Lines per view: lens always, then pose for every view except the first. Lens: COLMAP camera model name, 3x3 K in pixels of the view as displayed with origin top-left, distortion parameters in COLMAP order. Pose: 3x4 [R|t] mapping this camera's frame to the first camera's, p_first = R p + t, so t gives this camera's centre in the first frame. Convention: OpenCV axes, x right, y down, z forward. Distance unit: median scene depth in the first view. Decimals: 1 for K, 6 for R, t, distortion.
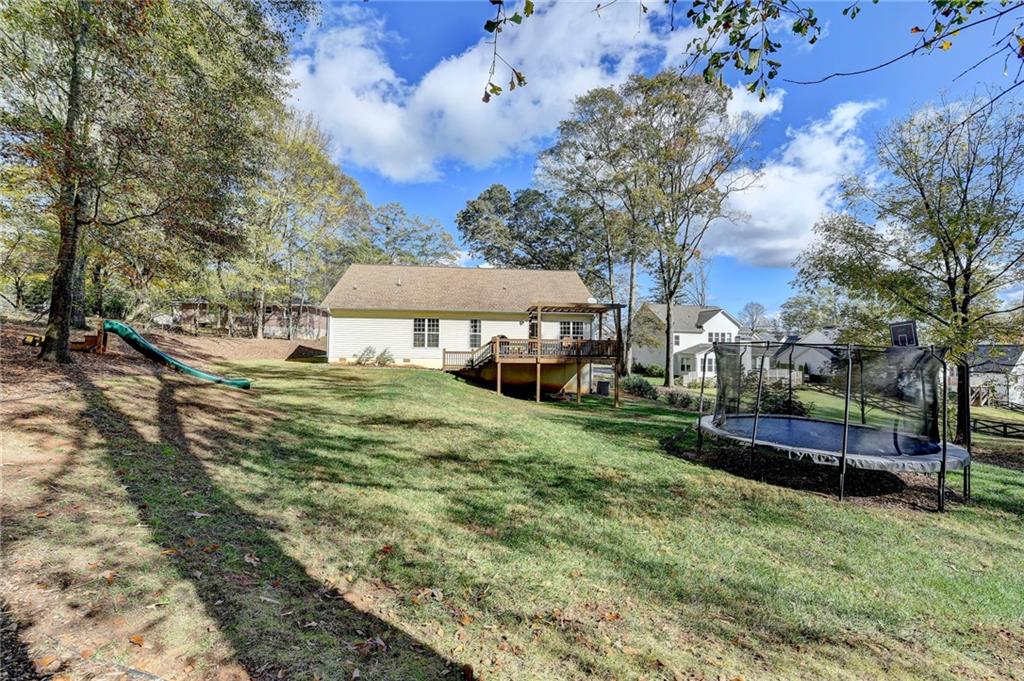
lens RADIAL K [[409.1, 0, 511.6], [0, 409.1, 324.1], [0, 0, 1]] dist [-0.012390, -0.000186]
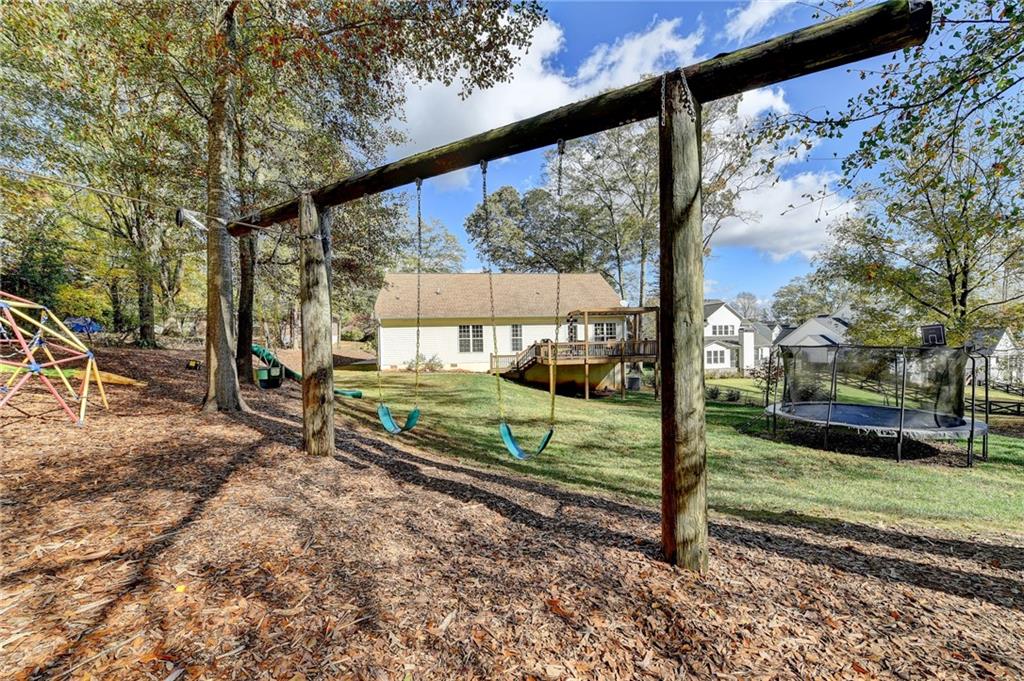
lens RADIAL K [[418.1, 0, 512.0], [0, 418.1, 340.5], [0, 0, 1]] dist [-0.015207, -0.000538]
pose [[0.998835, -0.035541, 0.032651, -0.140894], [0.033969, 0.998293, 0.047501, -0.022301], [-0.034284, -0.046337, 0.998337, -0.085405]]
